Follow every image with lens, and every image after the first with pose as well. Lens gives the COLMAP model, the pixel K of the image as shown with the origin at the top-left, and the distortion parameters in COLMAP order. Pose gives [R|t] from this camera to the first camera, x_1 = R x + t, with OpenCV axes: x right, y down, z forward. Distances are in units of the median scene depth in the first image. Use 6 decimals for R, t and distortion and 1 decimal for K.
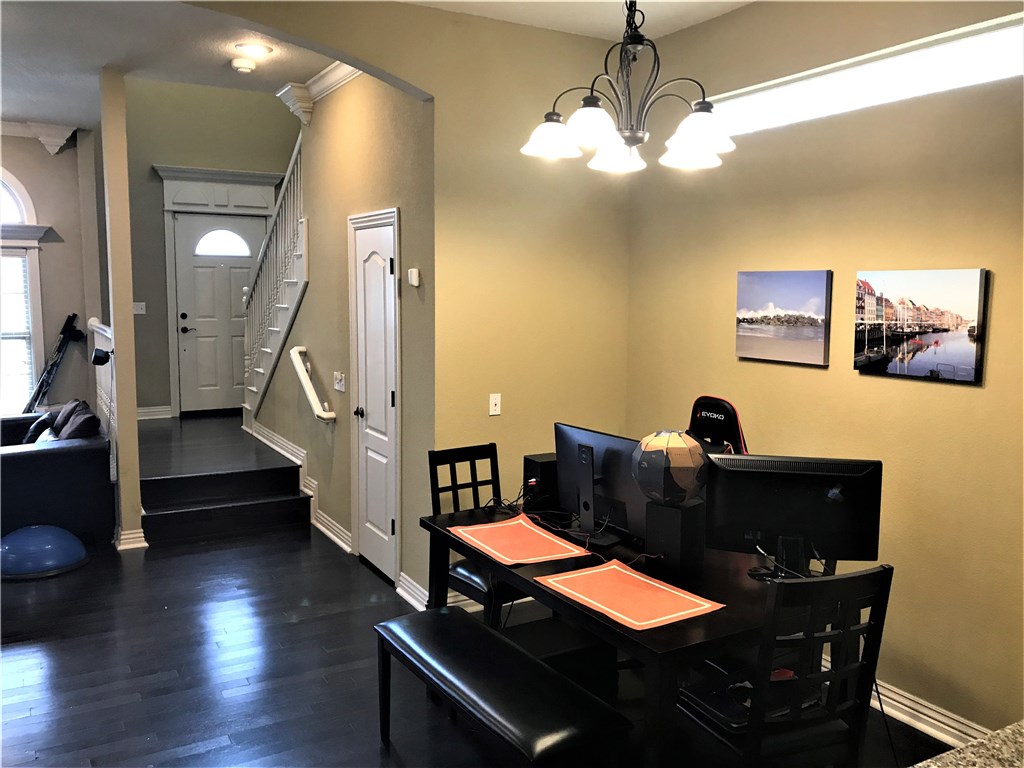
lens RADIAL K [[846.8, 0, 510.6], [0, 846.8, 381.1], [0, 0, 1]] dist [0.062579, -0.073063]
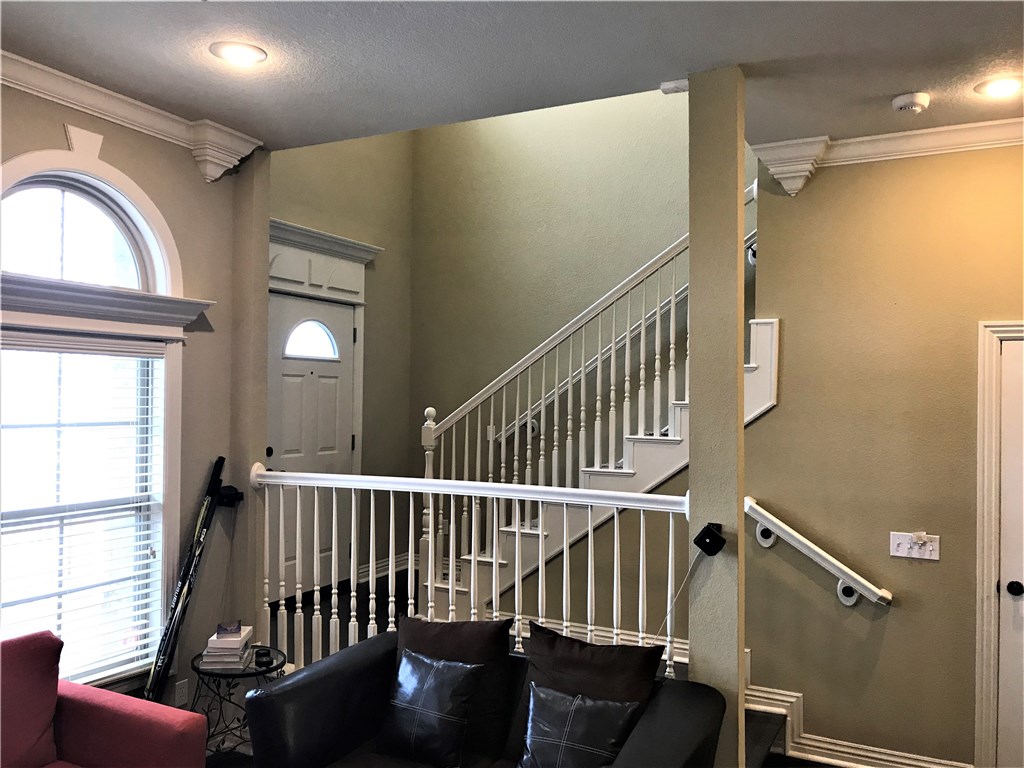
lens RADIAL K [[846.8, 0, 510.6], [0, 846.8, 381.1], [0, 0, 1]] dist [0.062579, -0.073063]
pose [[0.835848, 0.015139, 0.548753, -0.661817], [0.052379, 0.992860, -0.107174, -0.058443], [-0.546457, 0.118325, 0.829086, 0.423439]]
